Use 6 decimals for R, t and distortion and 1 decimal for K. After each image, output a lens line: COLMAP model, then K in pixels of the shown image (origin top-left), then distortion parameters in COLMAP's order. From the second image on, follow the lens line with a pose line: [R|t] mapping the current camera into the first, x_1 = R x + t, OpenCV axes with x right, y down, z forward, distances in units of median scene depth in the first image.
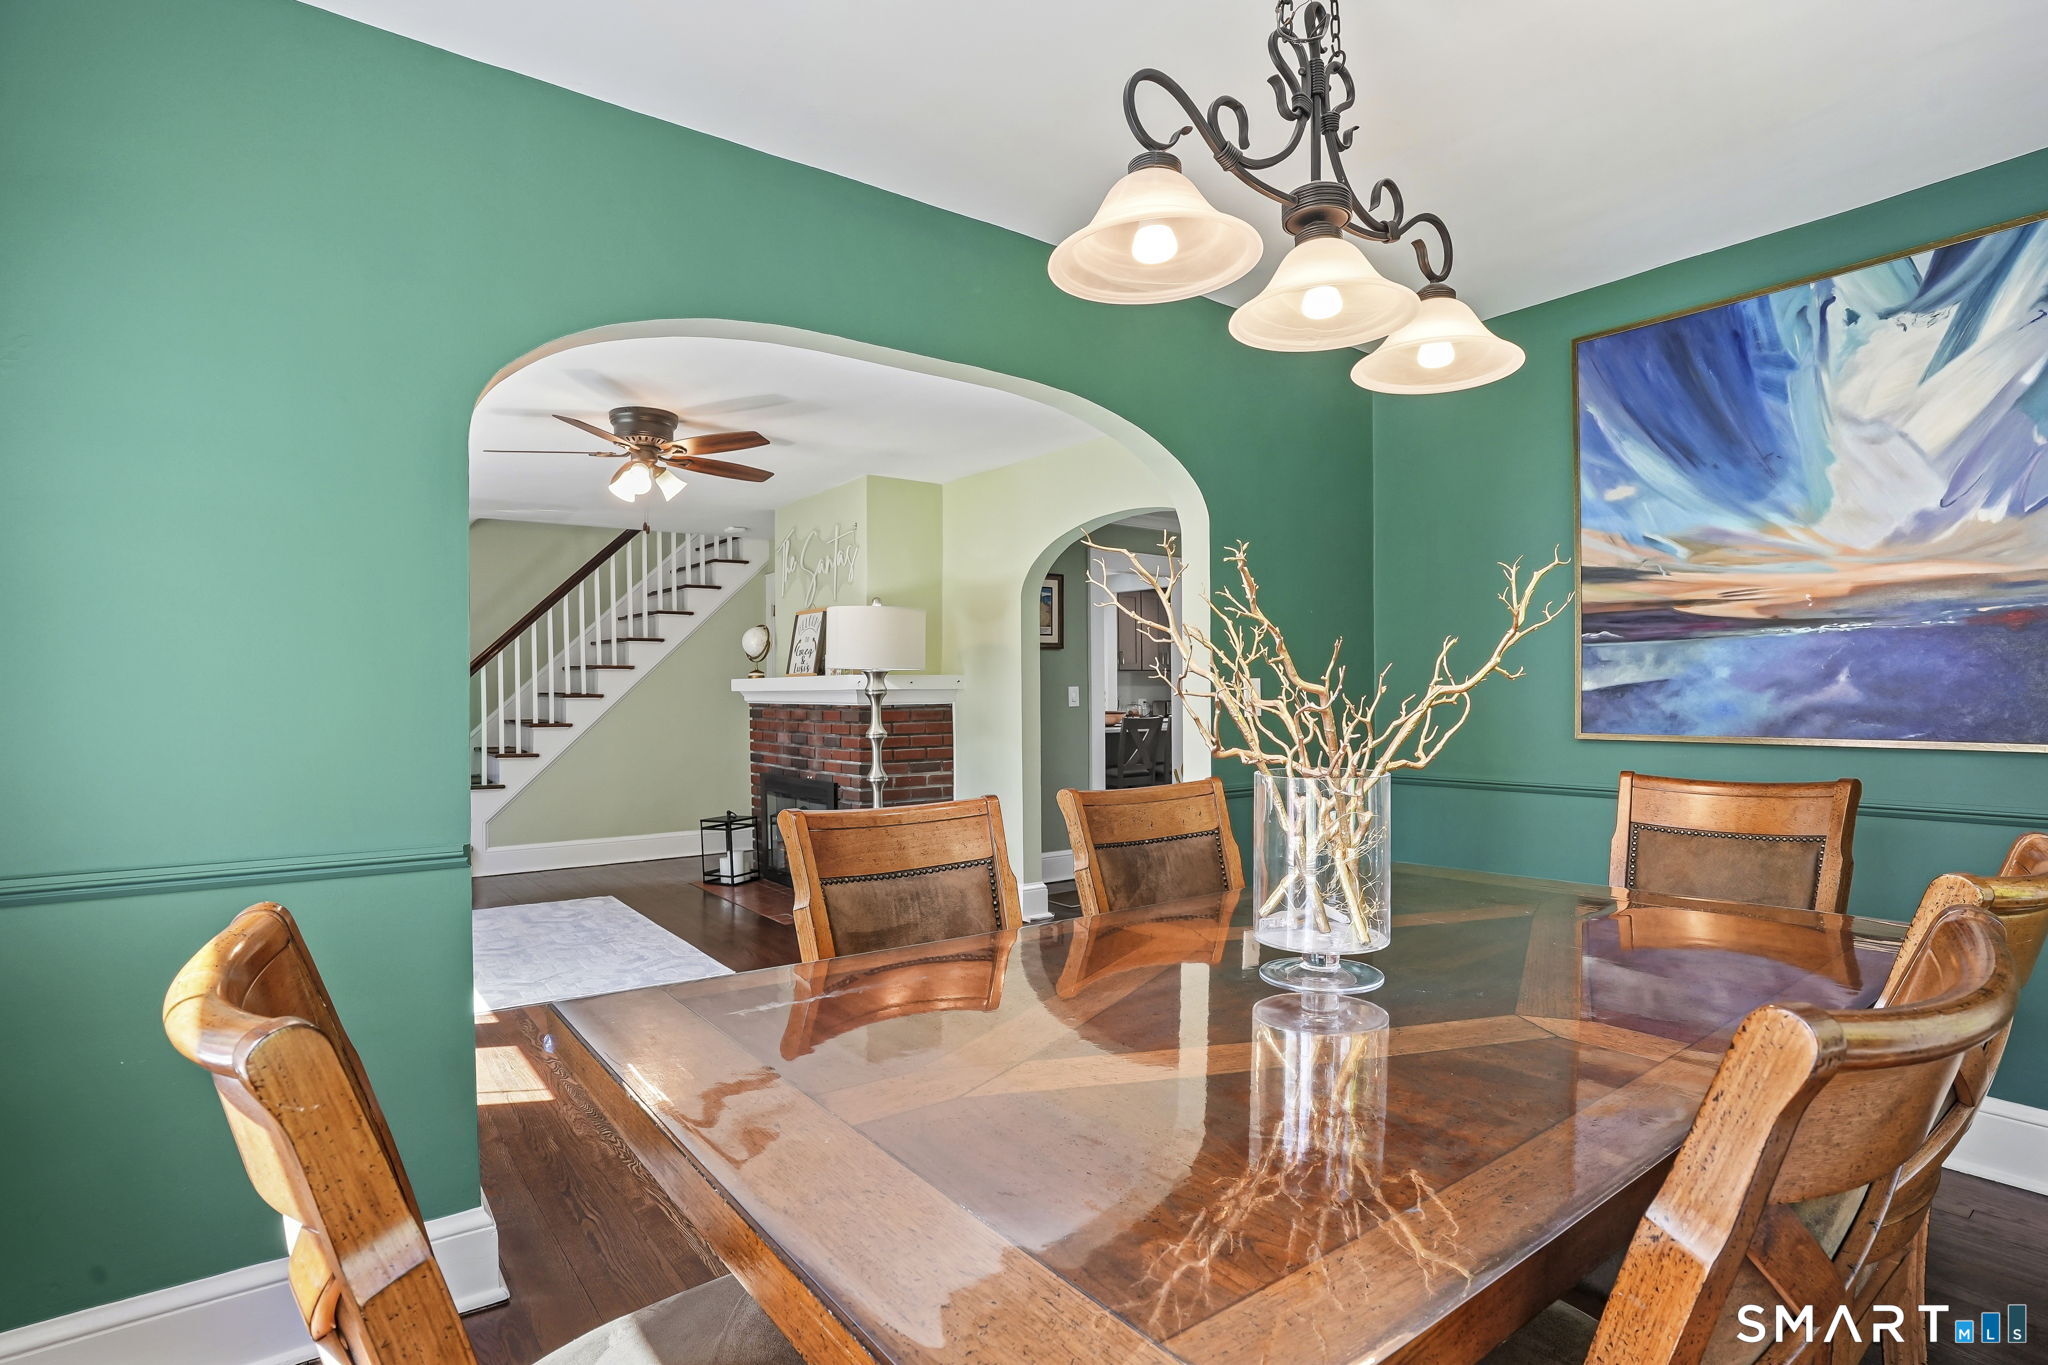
lens RADIAL K [[1025.8, 0, 1036.6], [0, 1025.8, 704.9], [0, 0, 1]] dist [-0.075042, 0.033880]
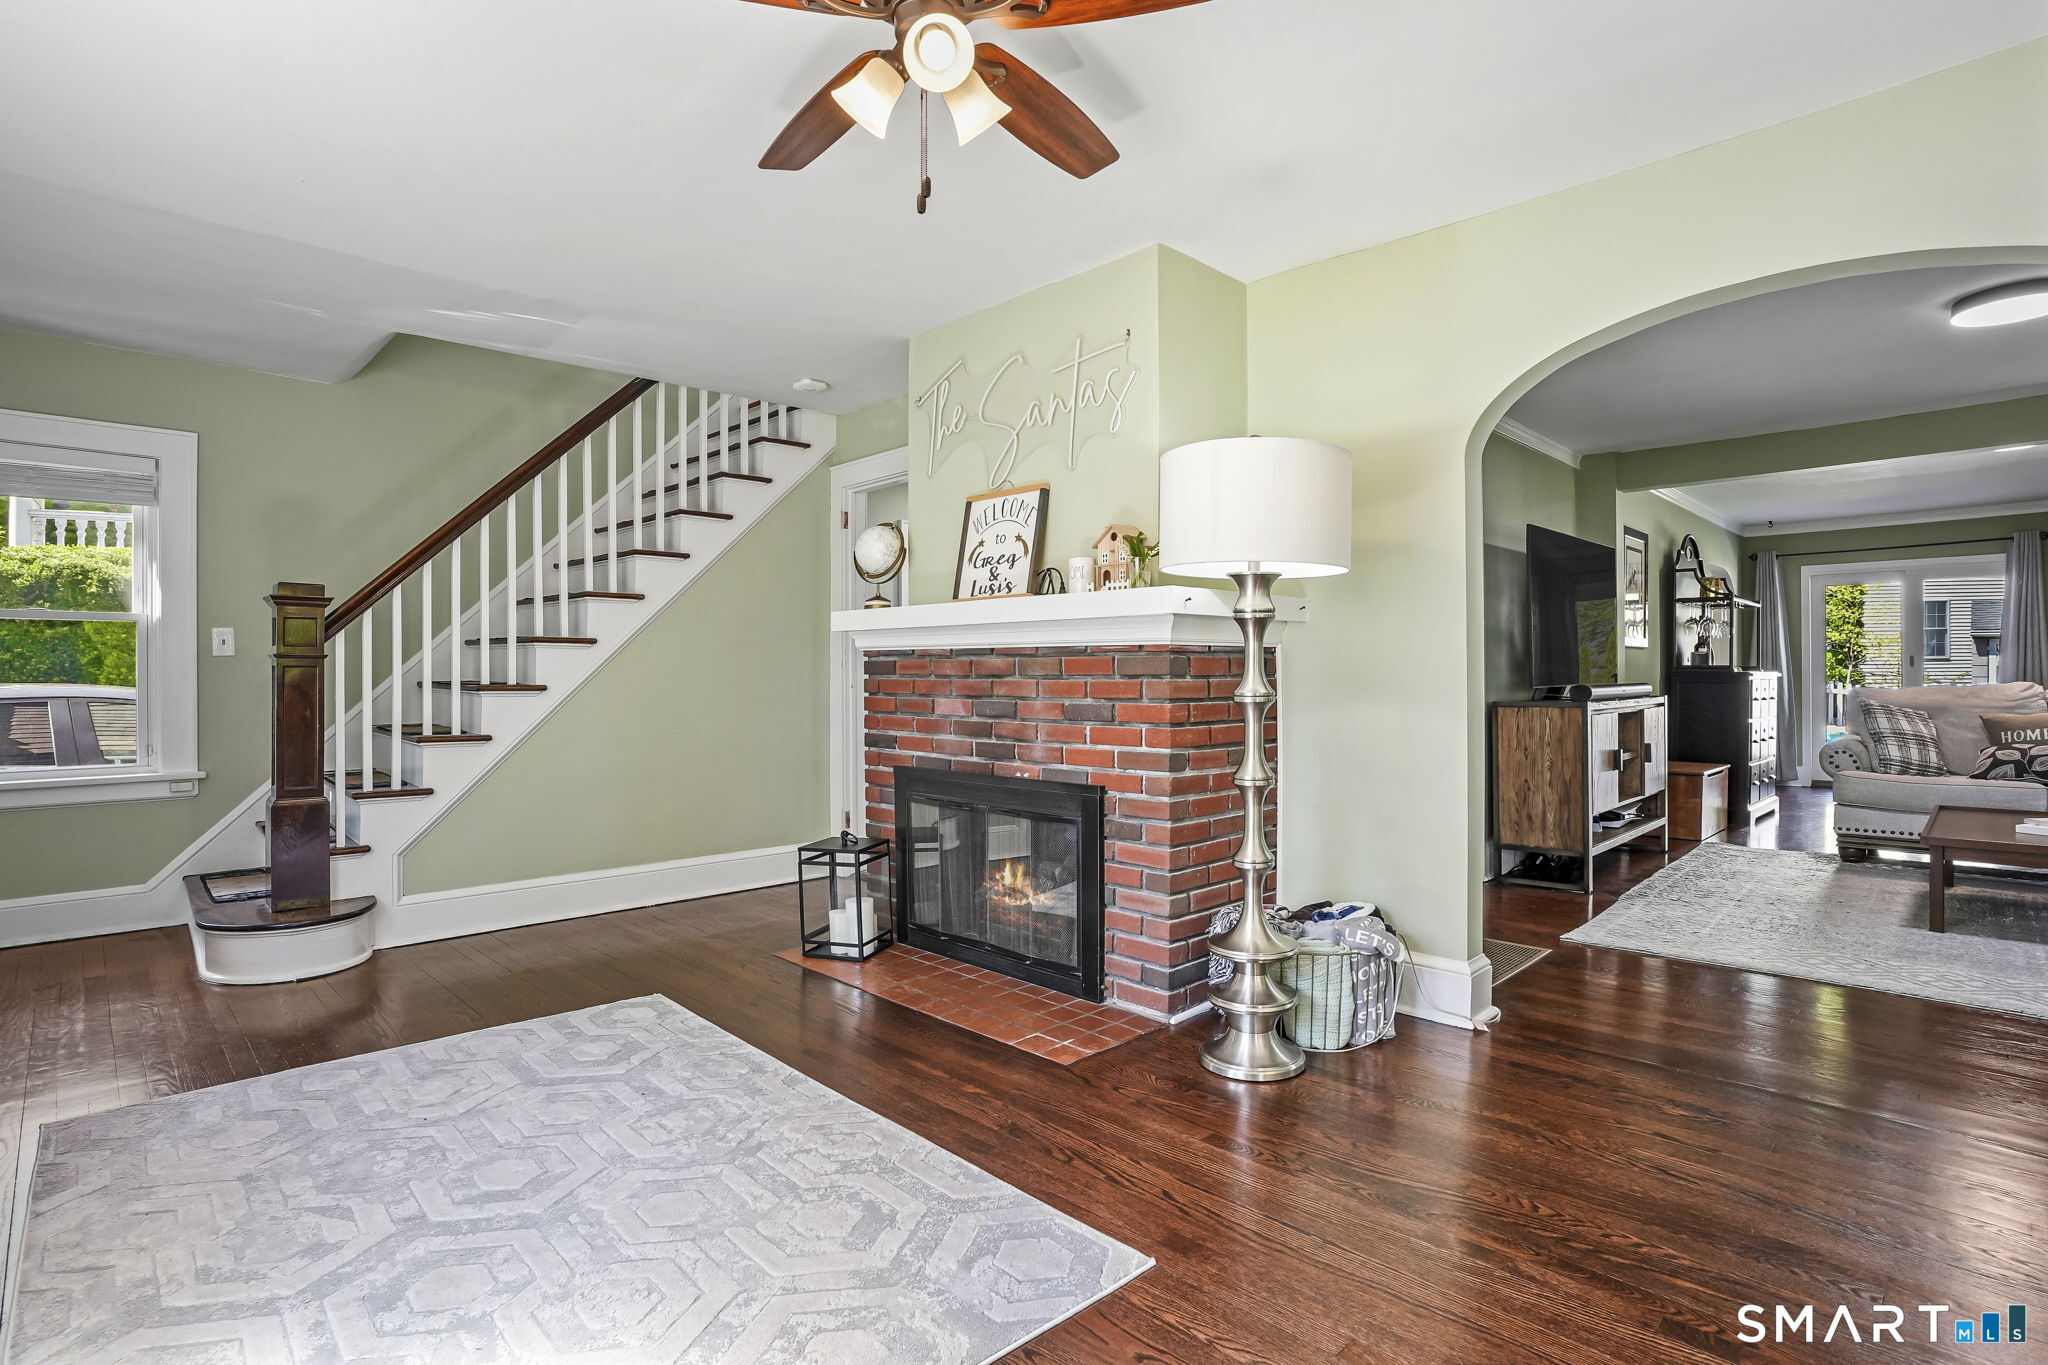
lens RADIAL K [[1003.0, 0, 1015.2], [0, 1003.0, 673.9], [0, 0, 1]] dist [-0.077045, 0.030883]
pose [[0.992990, 0.002808, 0.118161, -0.669883], [-0.001479, 0.999935, -0.011335, 0.046984], [-0.118185, 0.011081, 0.992930, 1.013499]]
